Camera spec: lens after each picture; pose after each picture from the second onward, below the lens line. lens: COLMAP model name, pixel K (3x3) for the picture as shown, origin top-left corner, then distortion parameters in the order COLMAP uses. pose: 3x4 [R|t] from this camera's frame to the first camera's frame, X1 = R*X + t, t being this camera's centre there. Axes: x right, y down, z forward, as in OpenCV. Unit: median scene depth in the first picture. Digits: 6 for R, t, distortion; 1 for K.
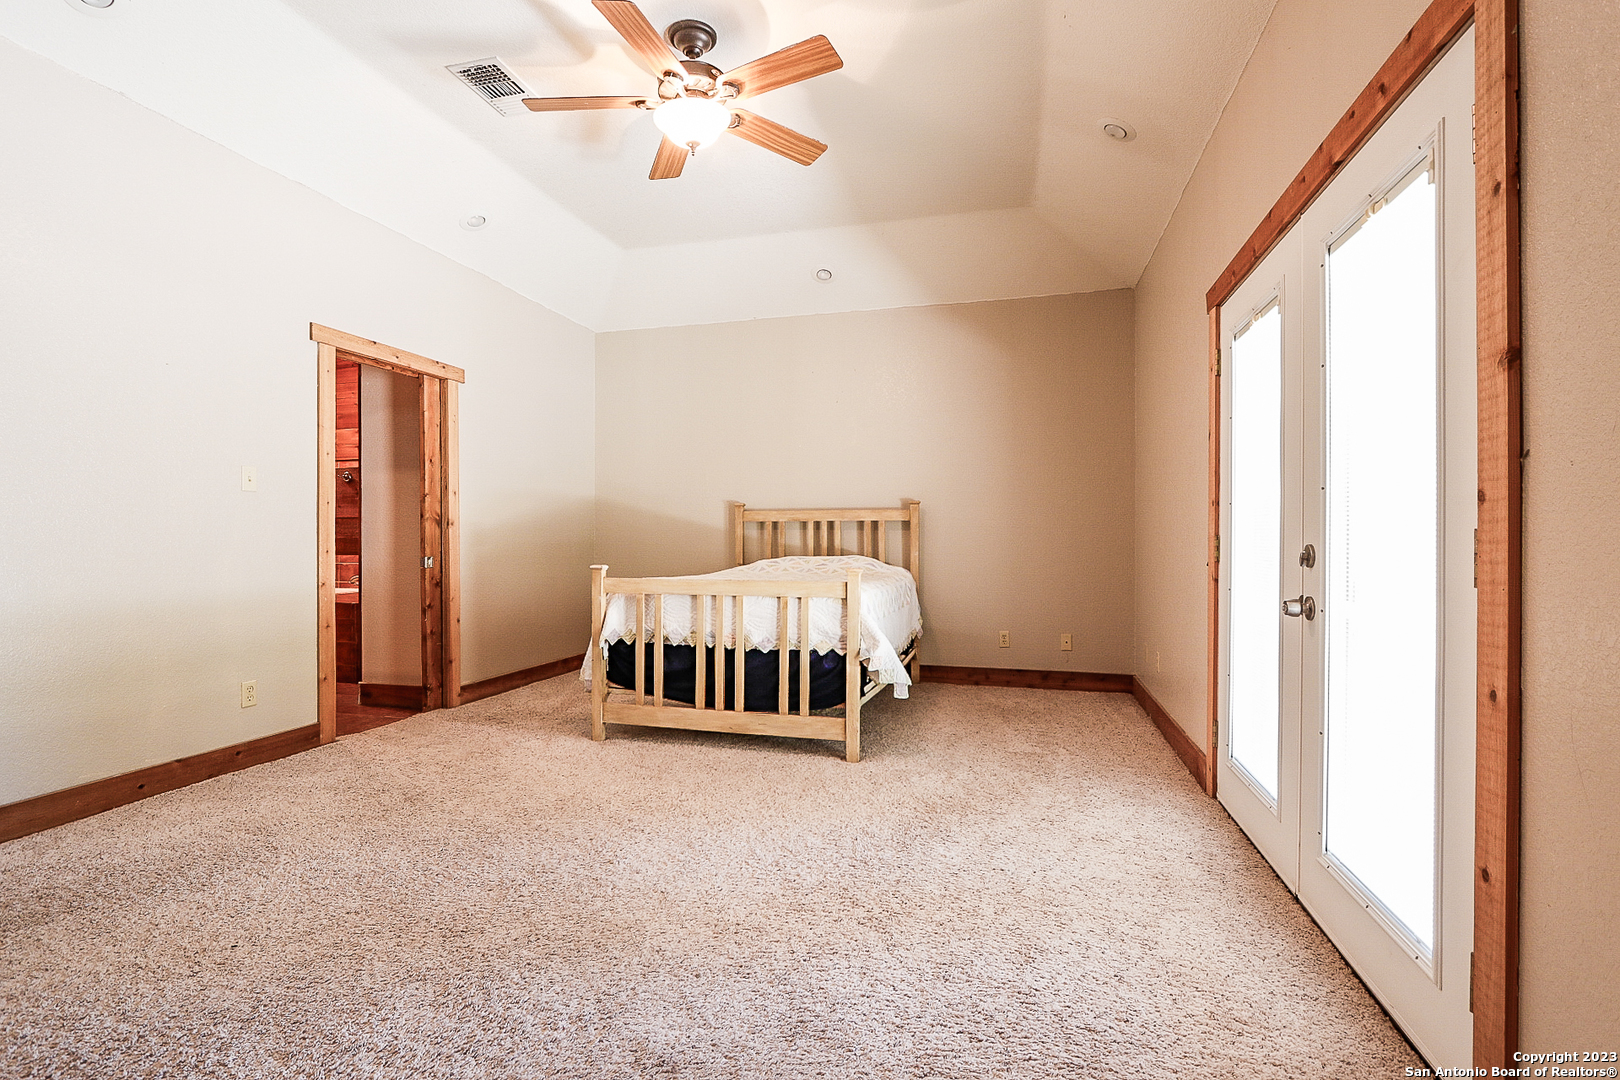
lens RADIAL K [[761.5, 0, 799.6], [0, 761.5, 544.2], [0, 0, 1]] dist [-0.017619, 0.002937]
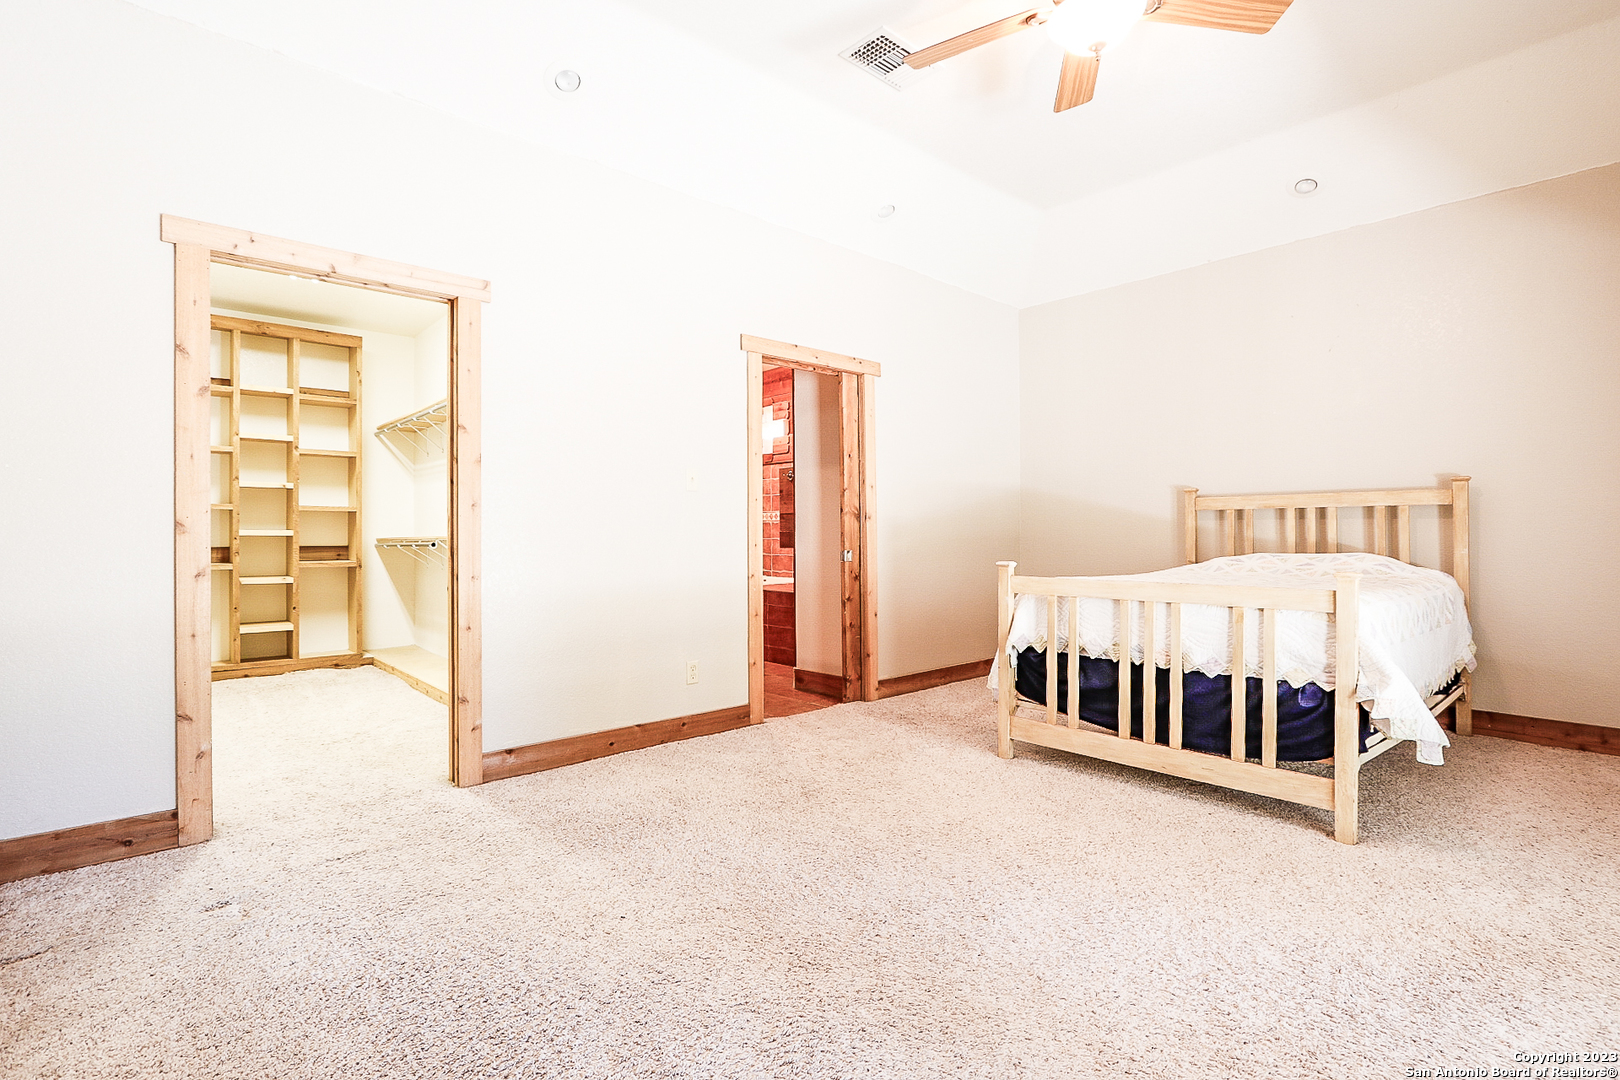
lens RADIAL K [[761.5, 0, 826.2], [0, 761.5, 530.9], [0, 0, 1]] dist [-0.017619, 0.002937]
pose [[0.846494, -0.005535, -0.532370, 0.035256], [0.000643, 0.999956, -0.009374, 0.000015], [0.532398, 0.007592, 0.846460, 0.138061]]
